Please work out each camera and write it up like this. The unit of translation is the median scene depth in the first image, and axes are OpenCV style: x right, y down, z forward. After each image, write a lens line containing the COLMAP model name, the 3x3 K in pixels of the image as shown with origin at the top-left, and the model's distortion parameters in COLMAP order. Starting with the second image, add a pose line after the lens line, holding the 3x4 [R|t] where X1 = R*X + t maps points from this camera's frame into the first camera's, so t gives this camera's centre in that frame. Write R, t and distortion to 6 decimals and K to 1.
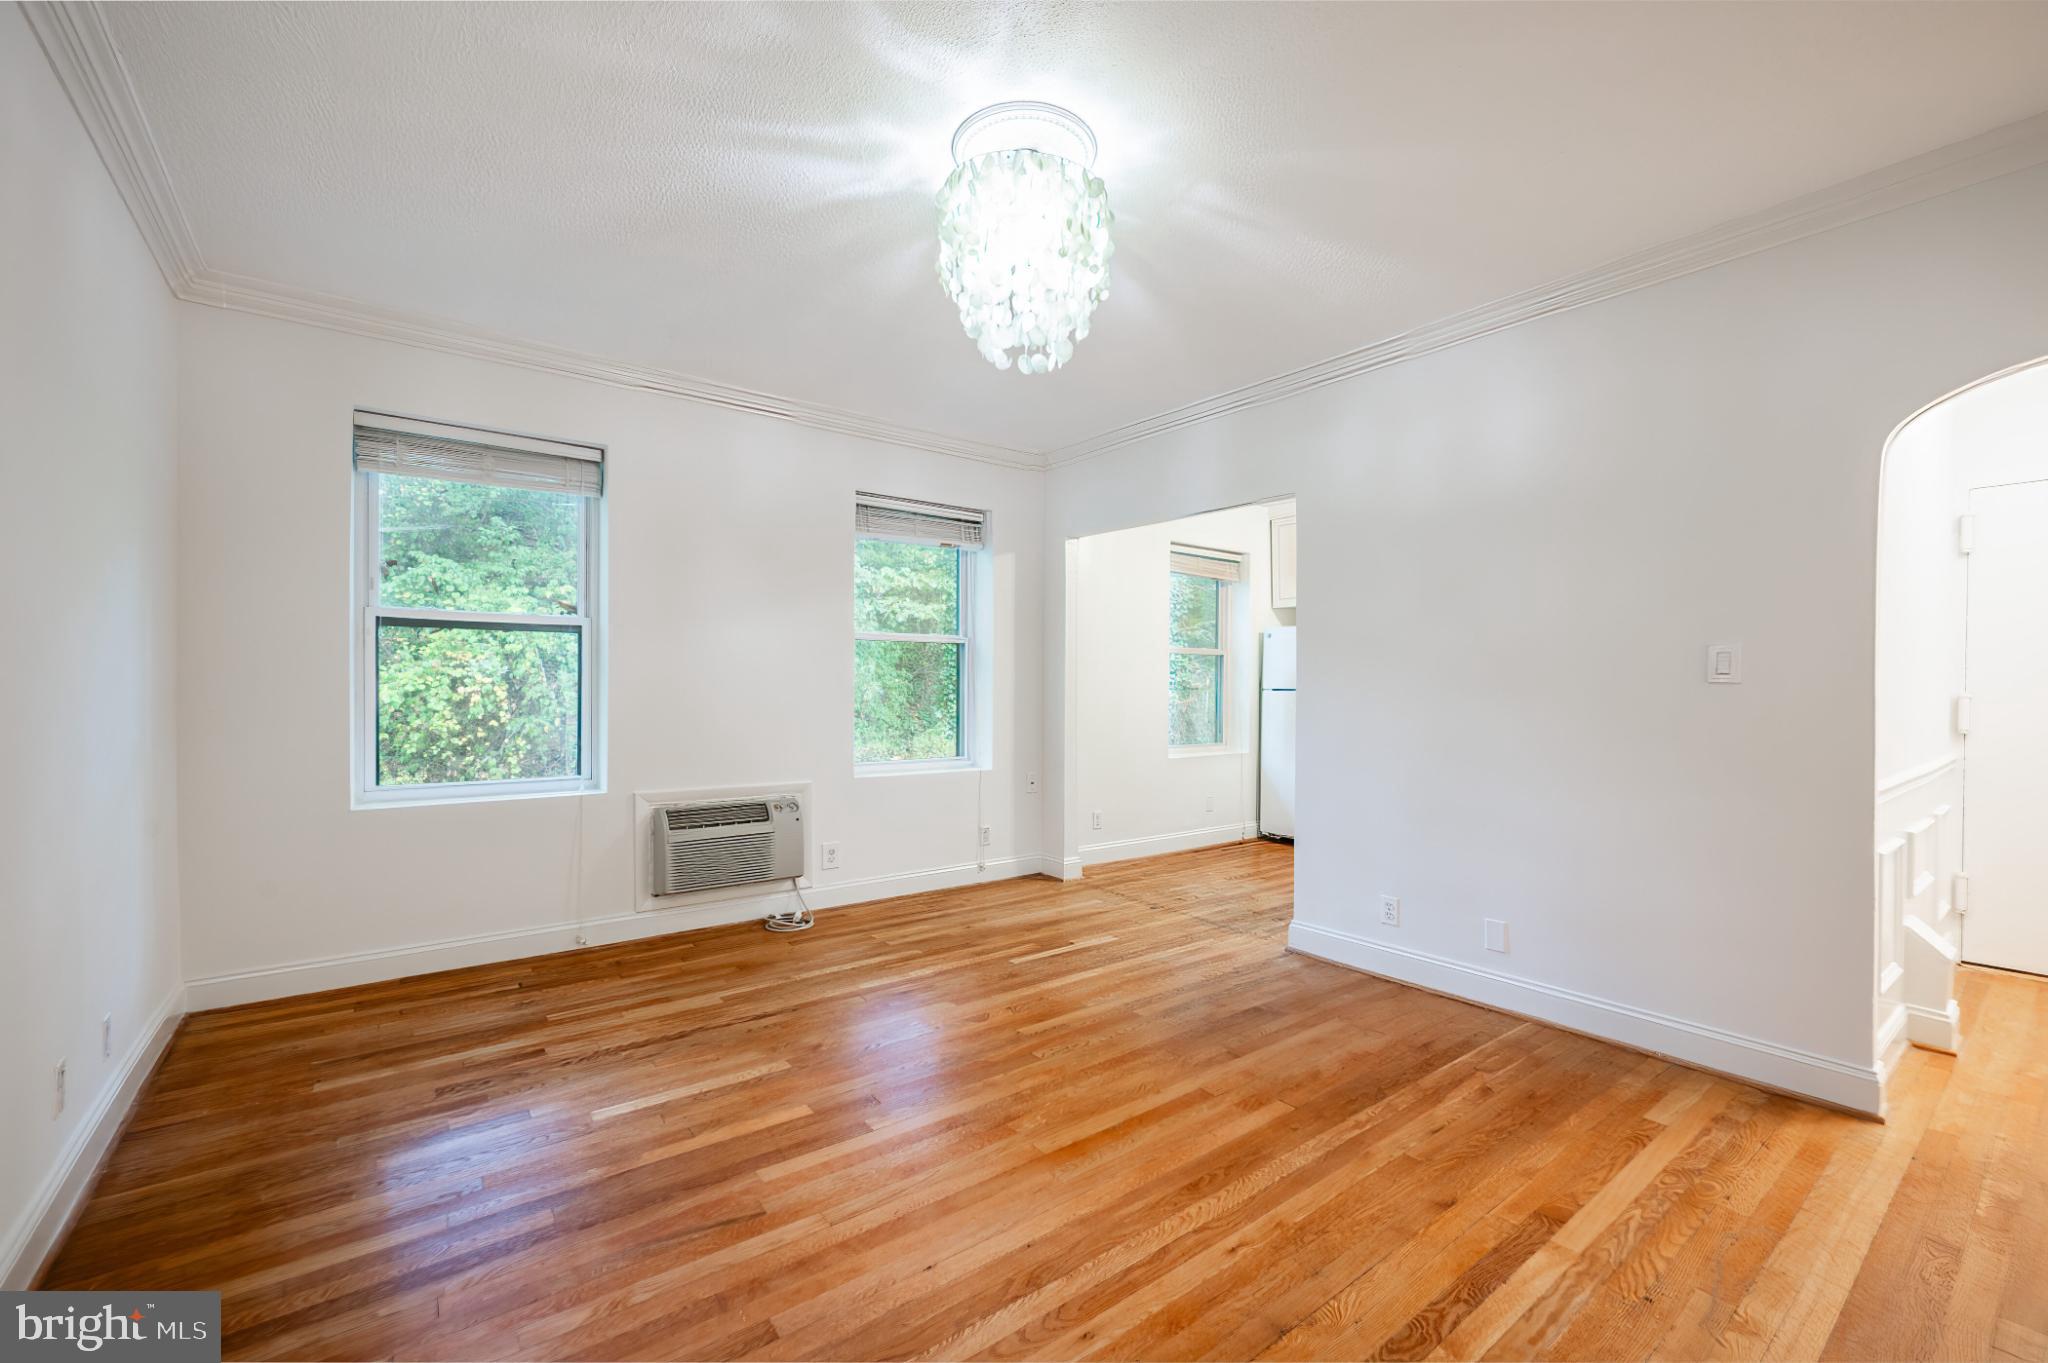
lens RADIAL K [[827.4, 0, 1024.6], [0, 827.4, 674.4], [0, 0, 1]] dist [-0.003779, 0.002160]
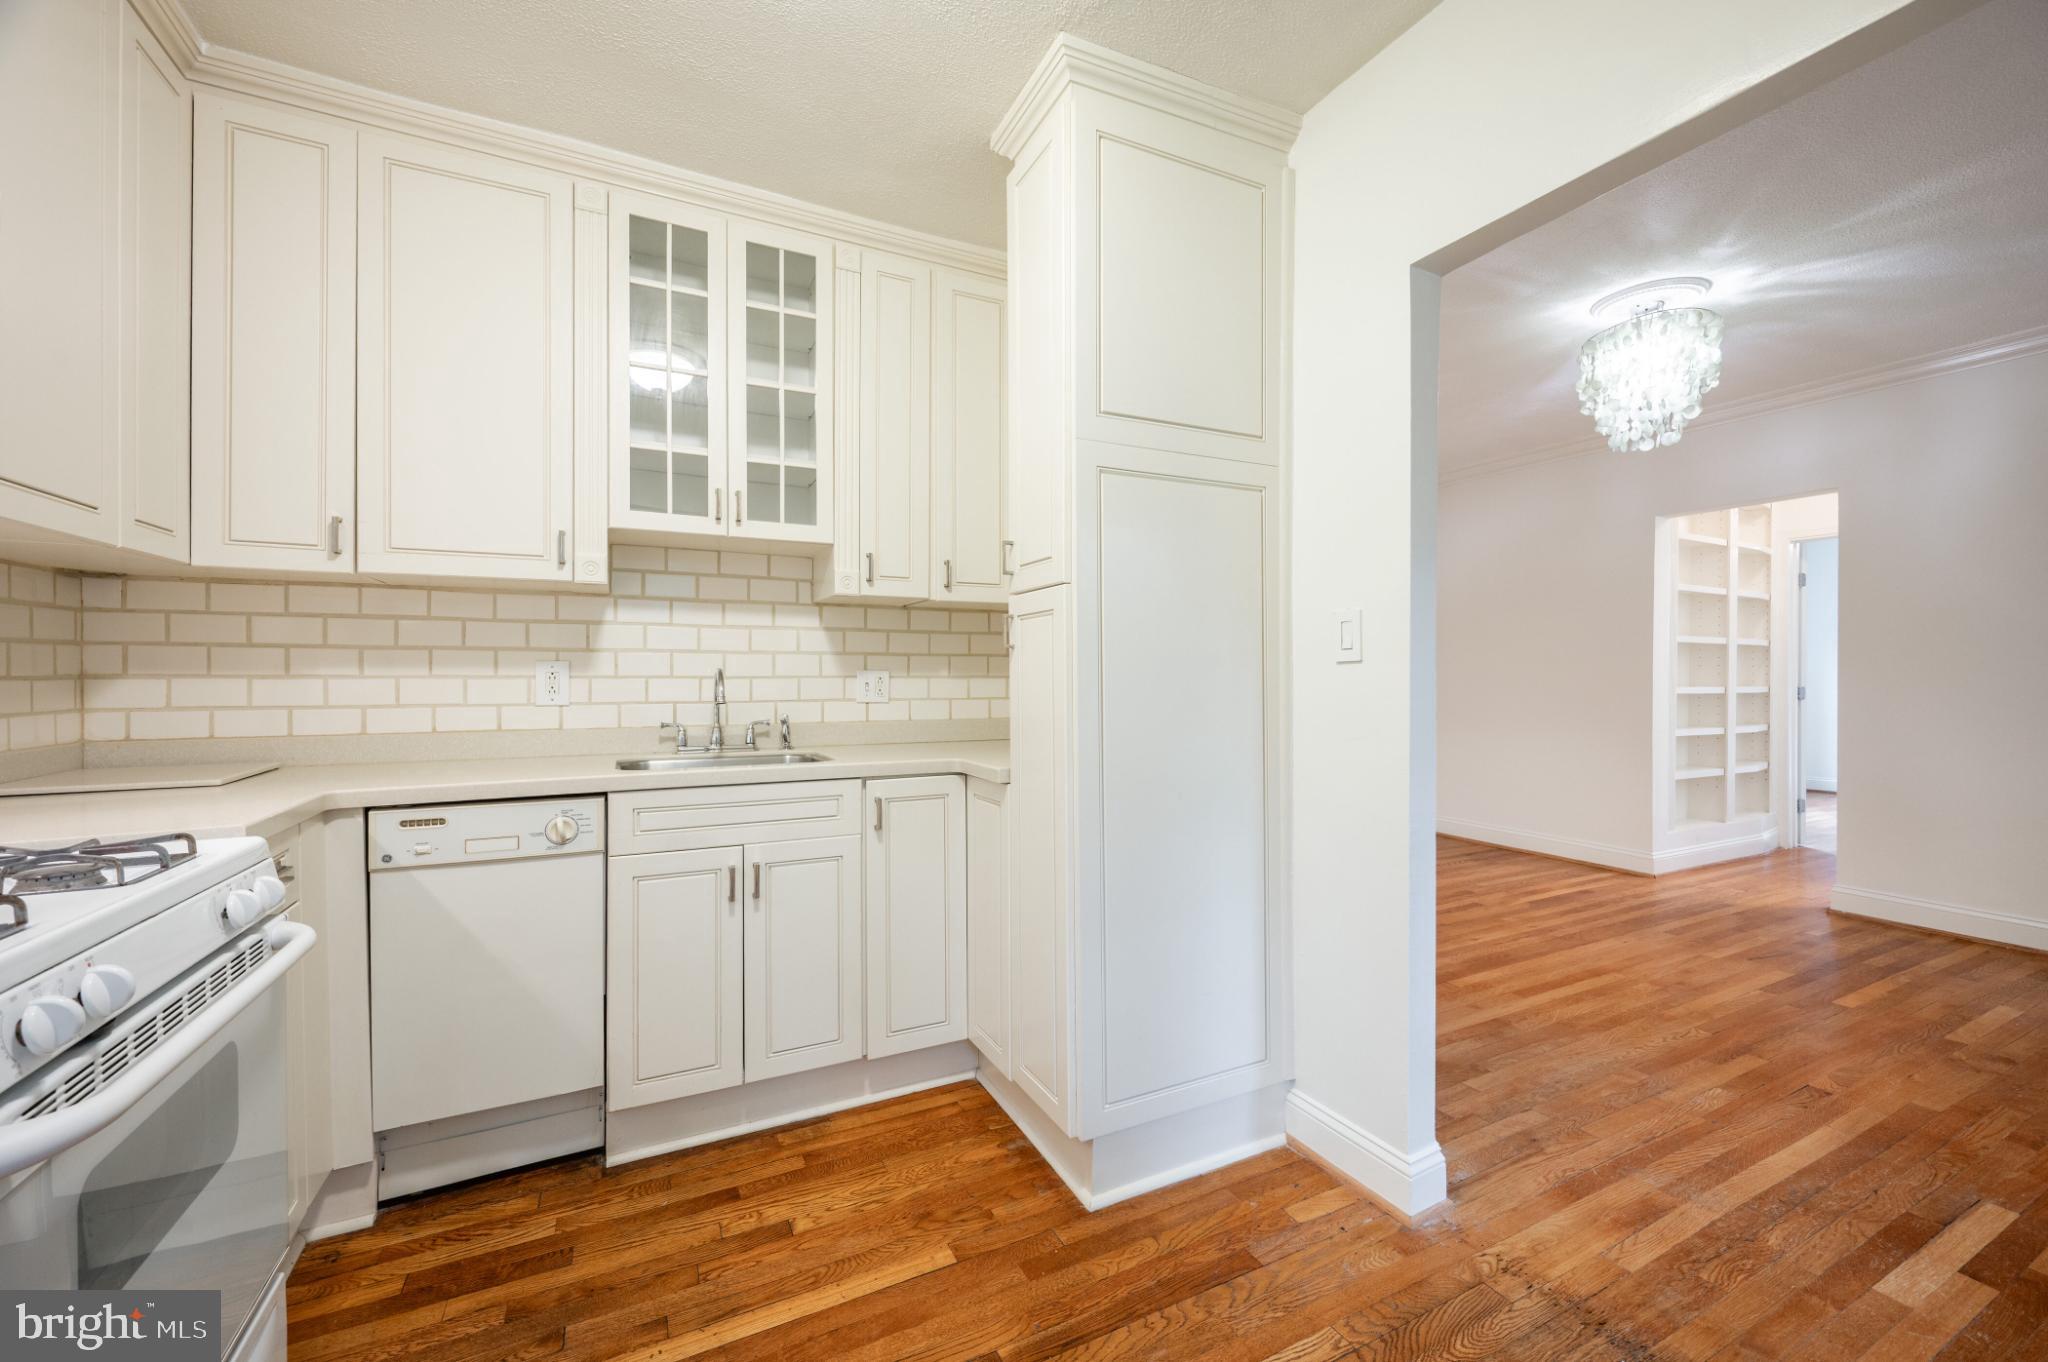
lens RADIAL K [[827.4, 0, 1028.9], [0, 827.4, 672.9], [0, 0, 1]] dist [-0.003779, 0.002160]
pose [[-0.983476, -0.007260, 0.180893, 0.576976], [-0.010176, 0.999833, -0.015196, 0.027026], [-0.180752, -0.016786, -0.983385, 1.887866]]
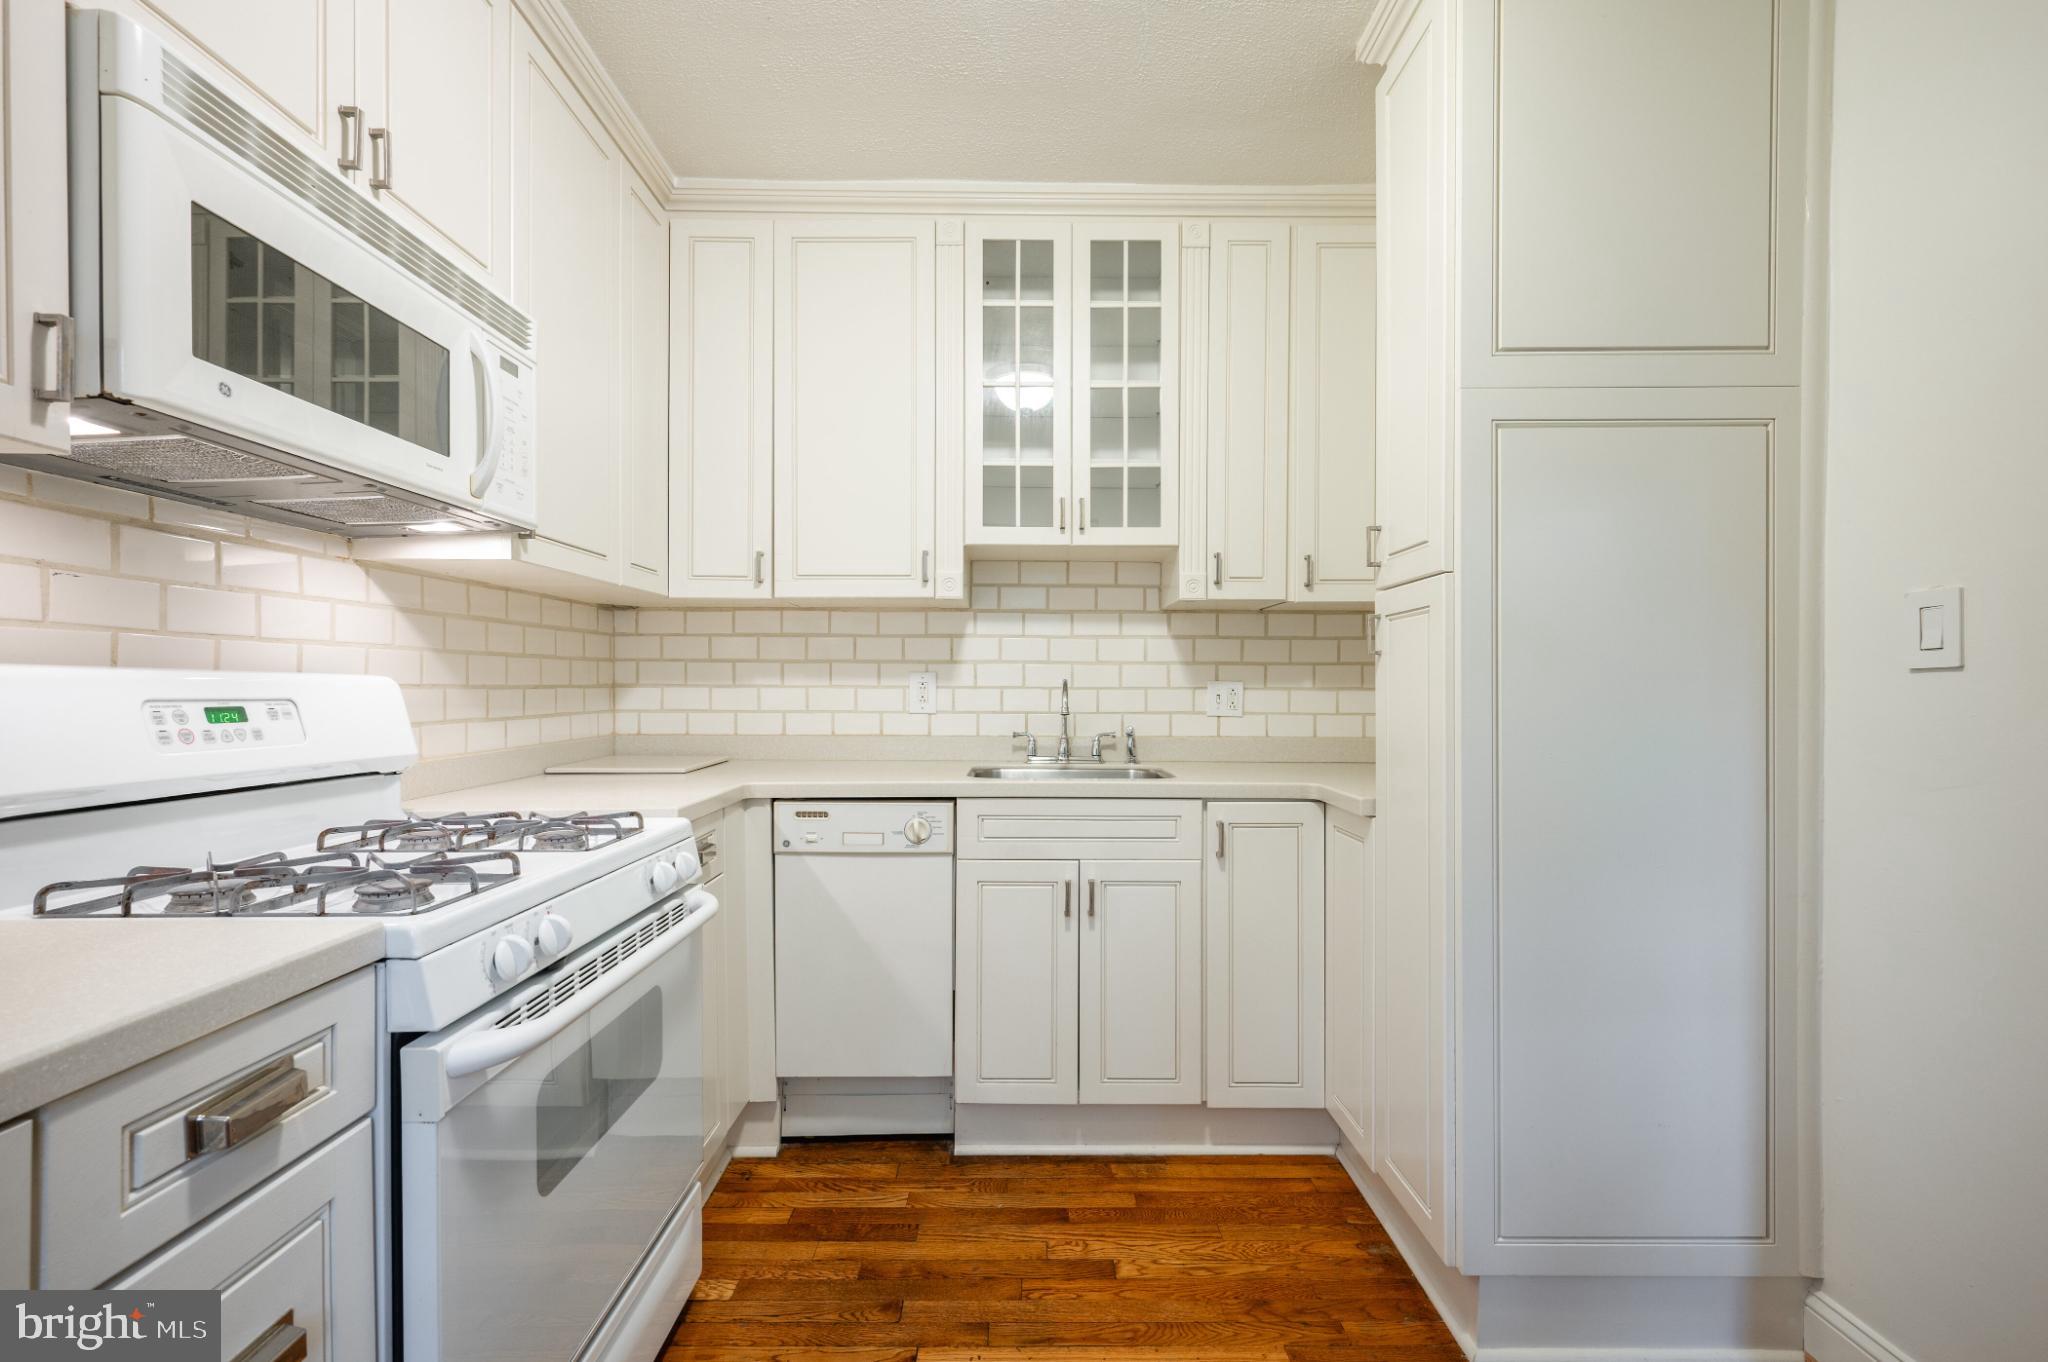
lens RADIAL K [[855.5, 0, 1013.9], [0, 855.5, 690.4], [0, 0, 1]] dist [0.002475, -0.000846]
pose [[-0.796476, -0.013810, 0.604513, 0.558608], [-0.018155, 0.999835, -0.001079, 0.026167], [-0.604398, -0.011835, -0.796595, 1.841836]]
